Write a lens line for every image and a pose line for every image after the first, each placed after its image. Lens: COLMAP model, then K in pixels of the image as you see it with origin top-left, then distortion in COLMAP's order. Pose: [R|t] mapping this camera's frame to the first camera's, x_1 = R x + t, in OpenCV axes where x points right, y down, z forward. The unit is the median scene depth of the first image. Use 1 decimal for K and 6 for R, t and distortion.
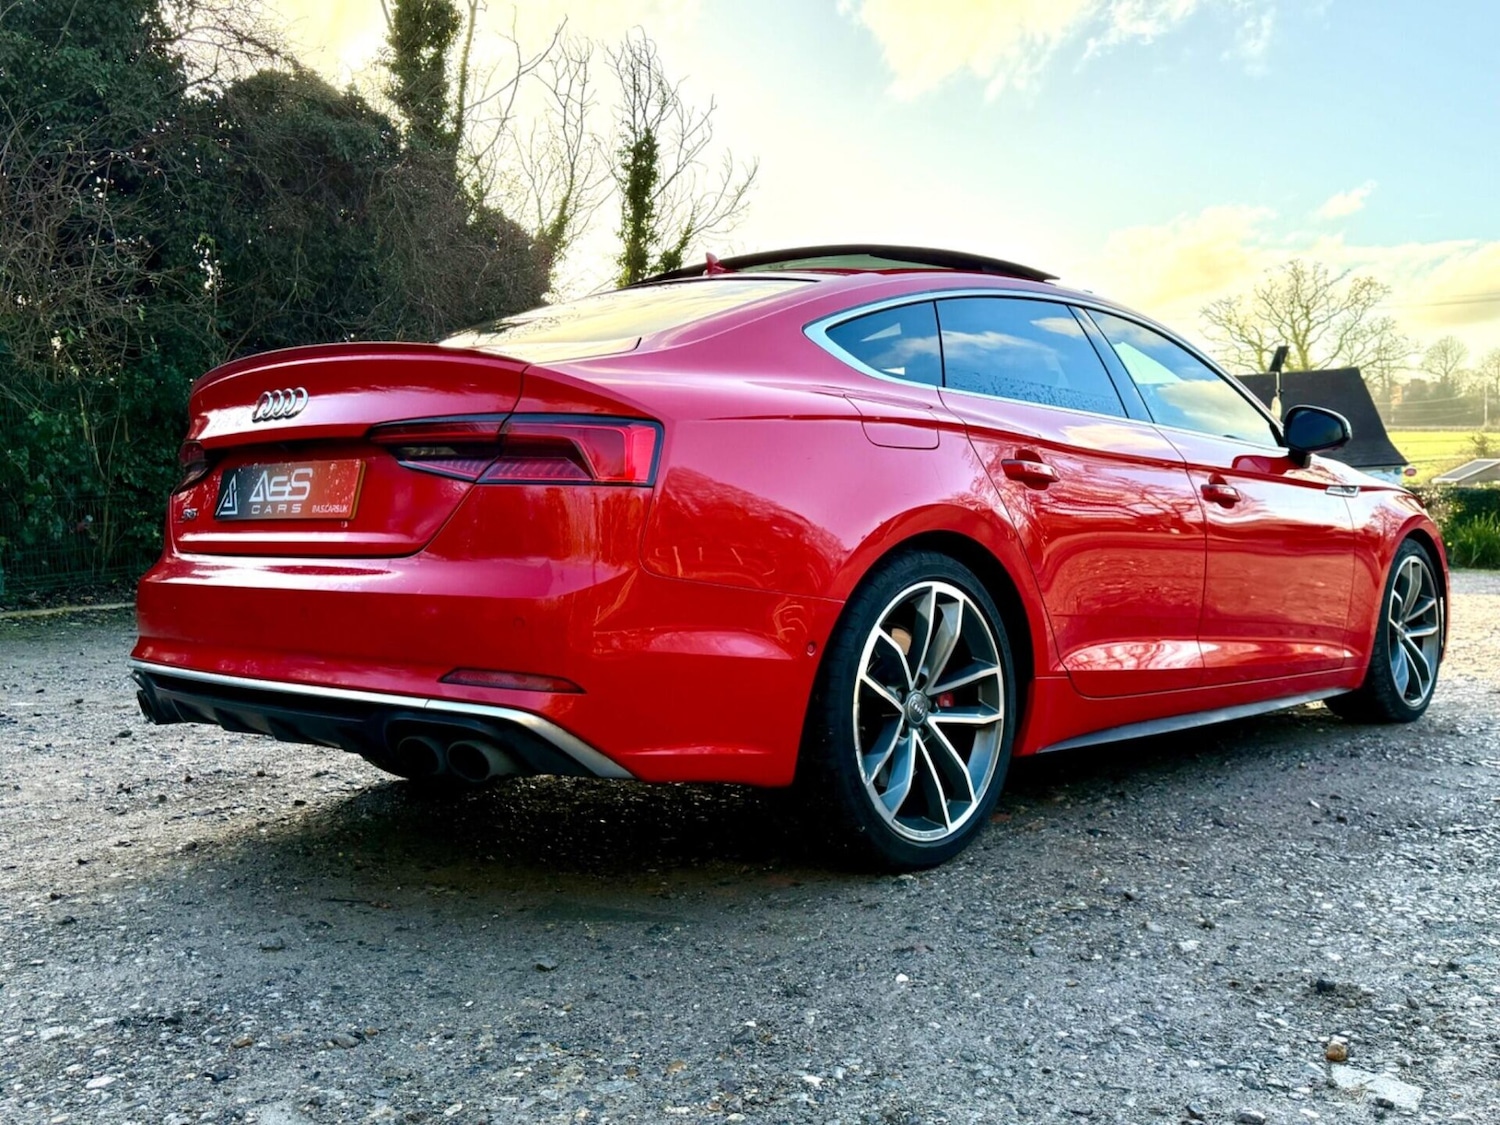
lens RADIAL K [[1406.1, 0, 768.3], [0, 1406.1, 562.1], [0, 0, 1]] dist [0.052436, -0.087200]
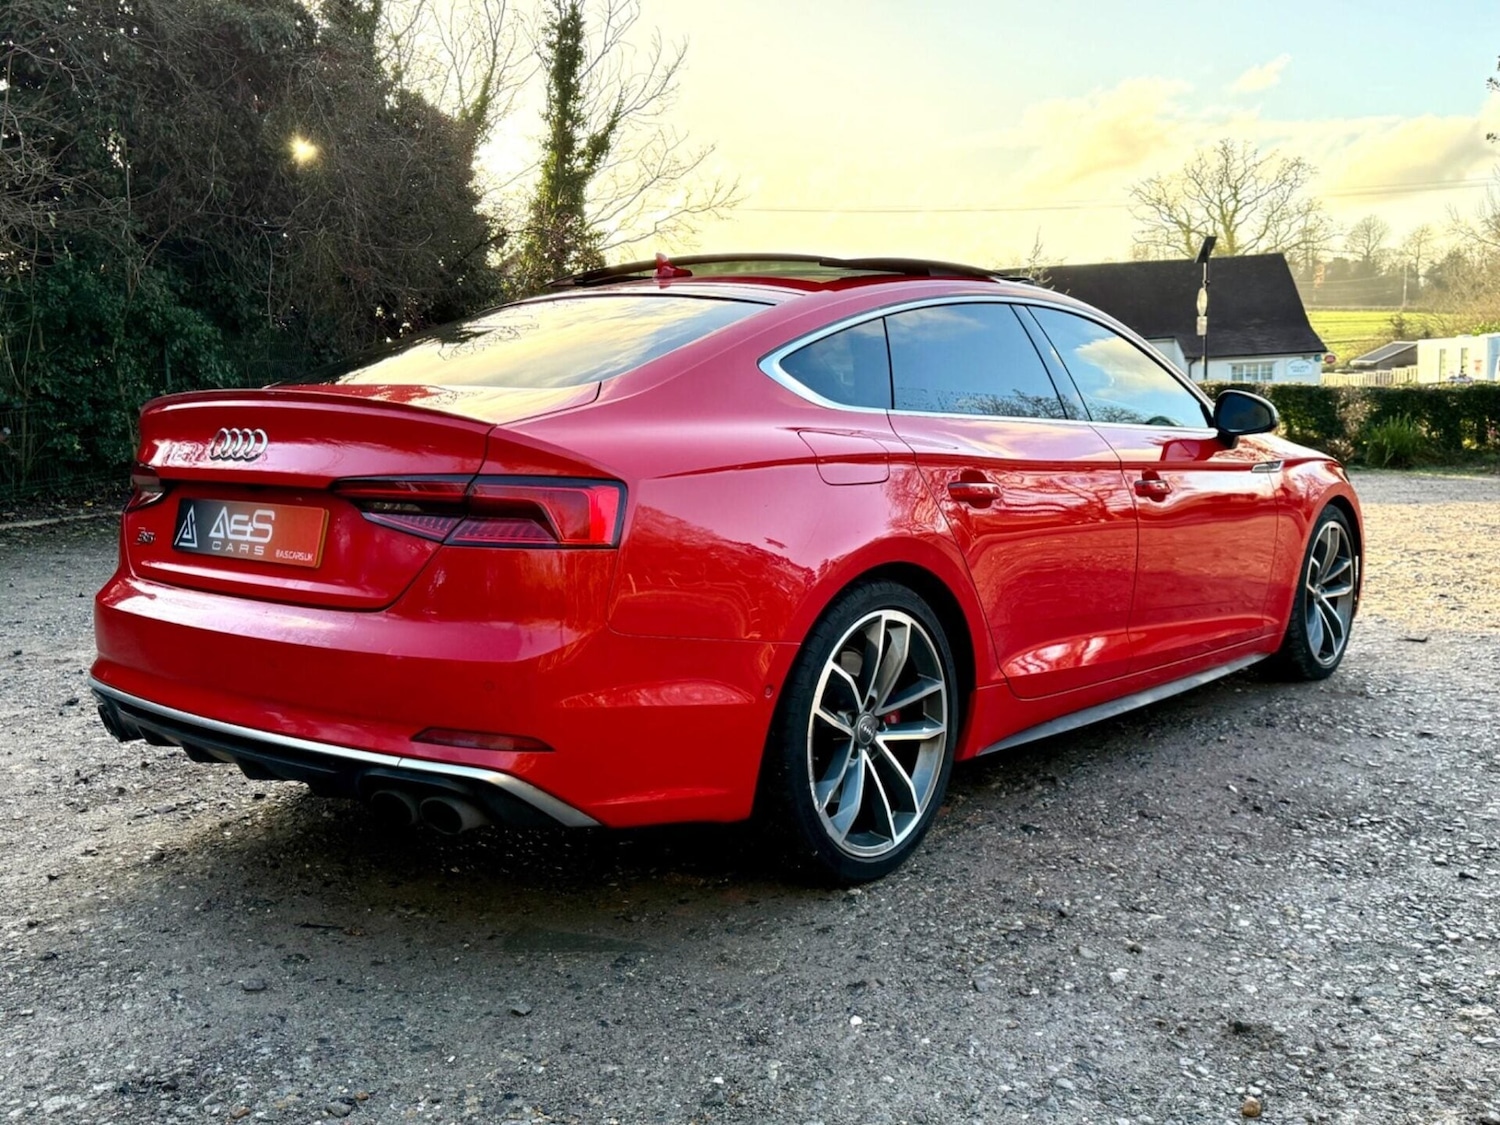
lens RADIAL K [[1406.1, 0, 768.3], [0, 1406.1, 562.1], [0, 0, 1]] dist [0.052436, -0.087200]
pose [[0.998641, -0.002189, 0.052074, -0.021257], [-0.002718, 0.995571, 0.093978, -0.119832], [-0.052049, -0.093992, 0.994211, -0.025844]]
